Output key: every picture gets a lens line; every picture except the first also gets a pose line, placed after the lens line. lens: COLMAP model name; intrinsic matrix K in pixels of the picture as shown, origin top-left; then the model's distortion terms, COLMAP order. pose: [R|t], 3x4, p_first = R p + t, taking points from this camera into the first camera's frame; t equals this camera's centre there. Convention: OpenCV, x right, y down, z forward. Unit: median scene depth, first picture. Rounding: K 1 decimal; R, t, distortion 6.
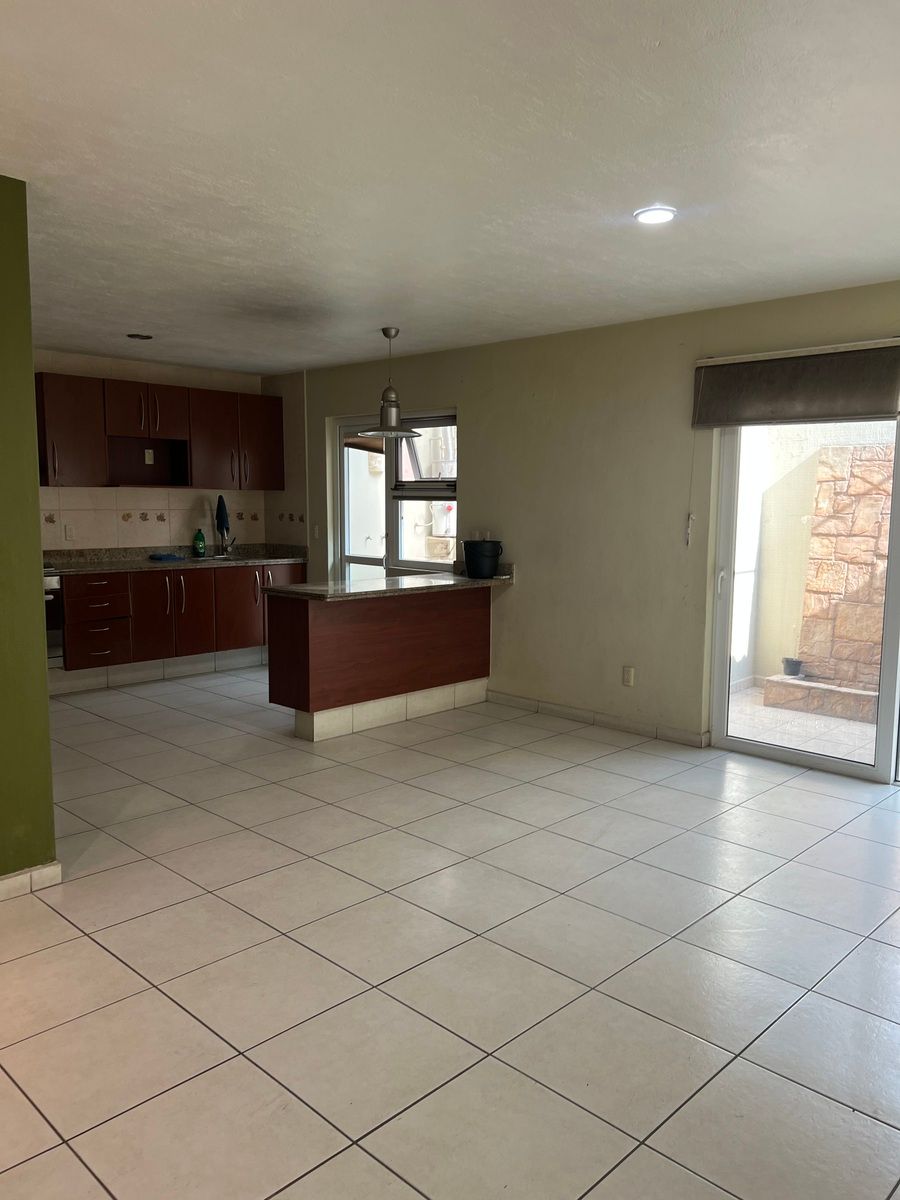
lens RADIAL K [[905.9, 0, 458.4], [0, 905.9, 614.9], [0, 0, 1]] dist [0.071244, -0.071517]
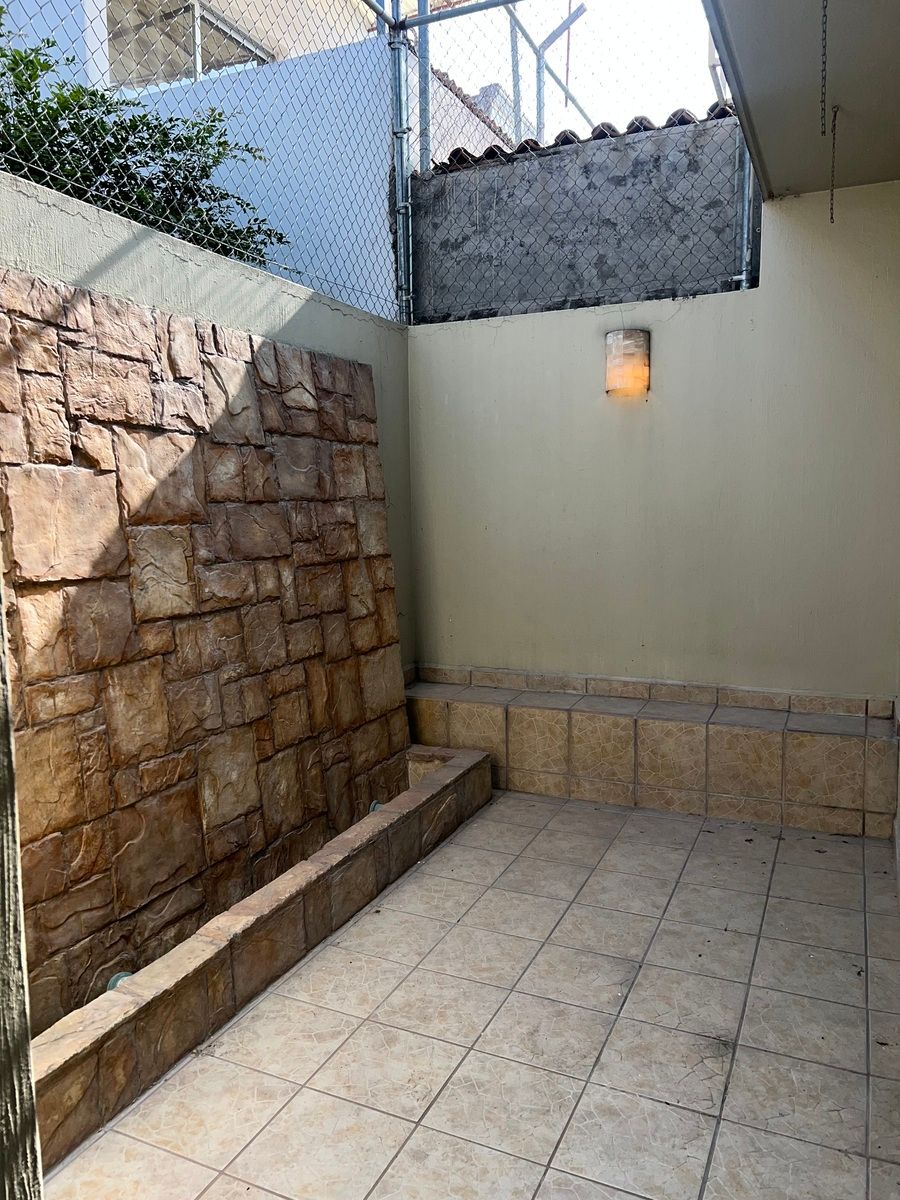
lens RADIAL K [[905.9, 0, 449.1], [0, 905.9, 612.9], [0, 0, 1]] dist [0.071244, -0.071517]
pose [[-0.335832, -0.131963, 0.932632, 0.084608], [0.115226, 0.976945, 0.179724, -0.103860], [-0.934848, 0.167820, -0.312884, 1.012390]]
